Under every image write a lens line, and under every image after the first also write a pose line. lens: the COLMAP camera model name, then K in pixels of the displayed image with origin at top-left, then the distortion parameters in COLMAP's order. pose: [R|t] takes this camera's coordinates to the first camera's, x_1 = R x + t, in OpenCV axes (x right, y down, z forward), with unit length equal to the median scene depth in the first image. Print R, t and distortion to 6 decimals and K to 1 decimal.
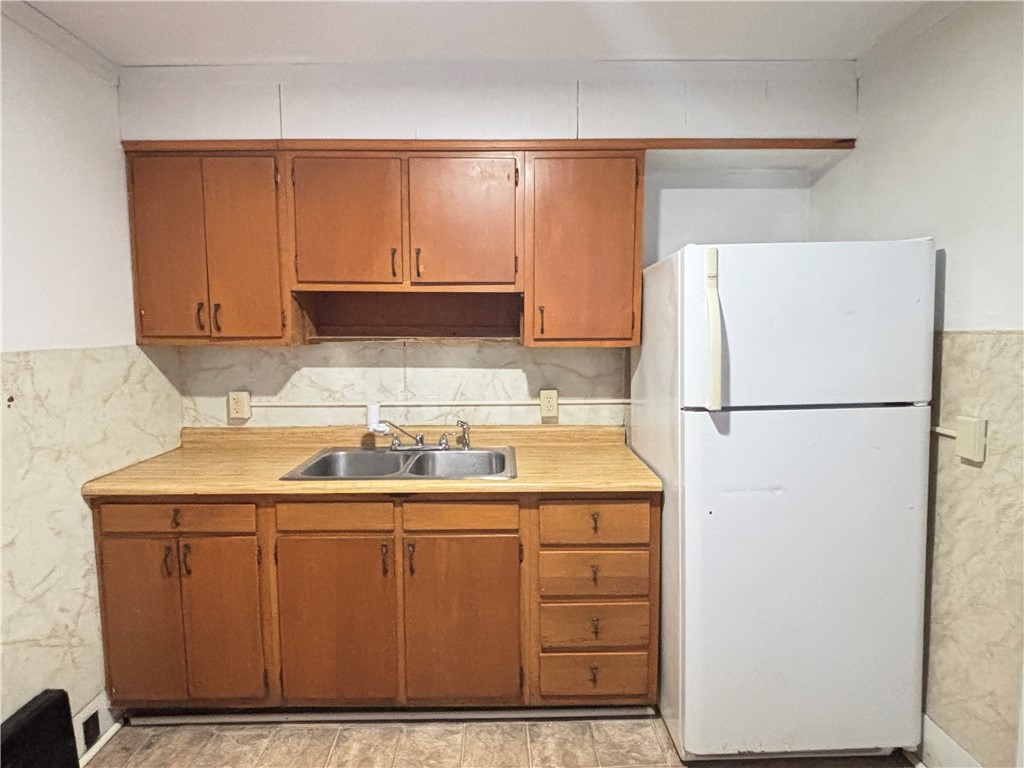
lens RADIAL K [[572.1, 0, 512.0], [0, 572.1, 384.0], [0, 0, 1]] dist [0.033594, -0.032482]
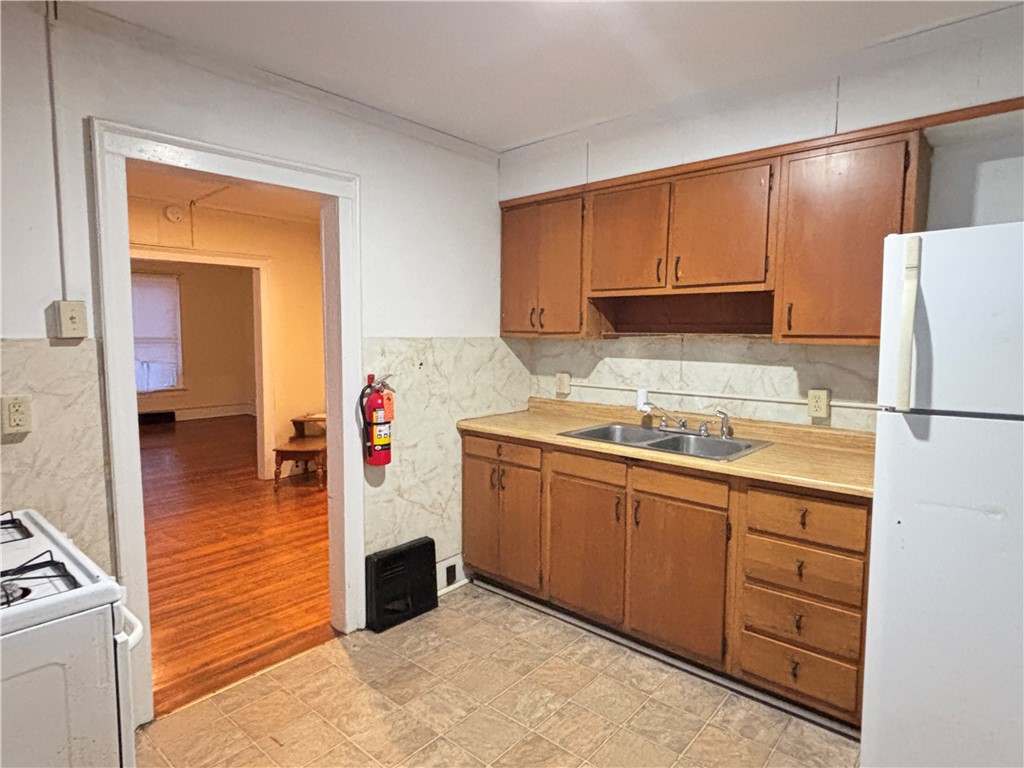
lens RADIAL K [[572.1, 0, 512.0], [0, 572.1, 384.0], [0, 0, 1]] dist [0.033594, -0.032482]
pose [[0.742529, 0.068977, -0.666252, 0.397975], [-0.075306, 0.996974, 0.019289, 0.025463], [0.665567, 0.035850, 0.745477, -0.092001]]
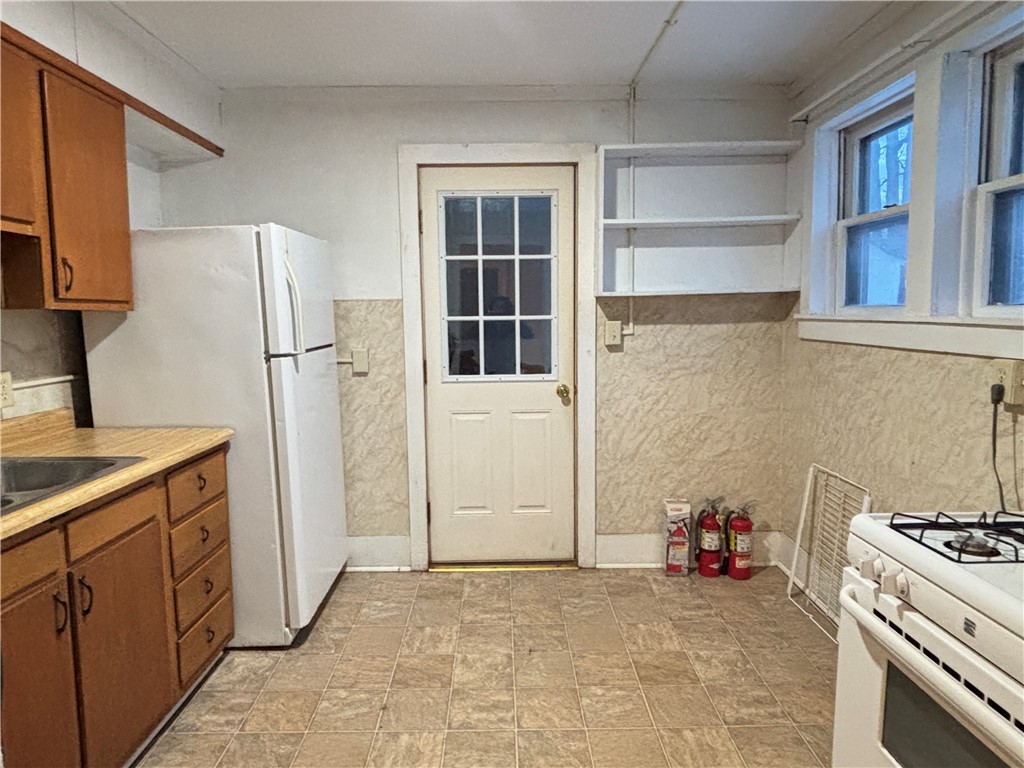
lens RADIAL K [[634.5, 0, 505.6], [0, 634.5, 381.7], [0, 0, 1]] dist [0.057217, -0.073668]
pose [[0.010947, -0.097917, 0.995134, -0.888524], [0.100568, 0.990256, 0.096330, 0.011947], [-0.994870, 0.099024, 0.020688, 0.406269]]
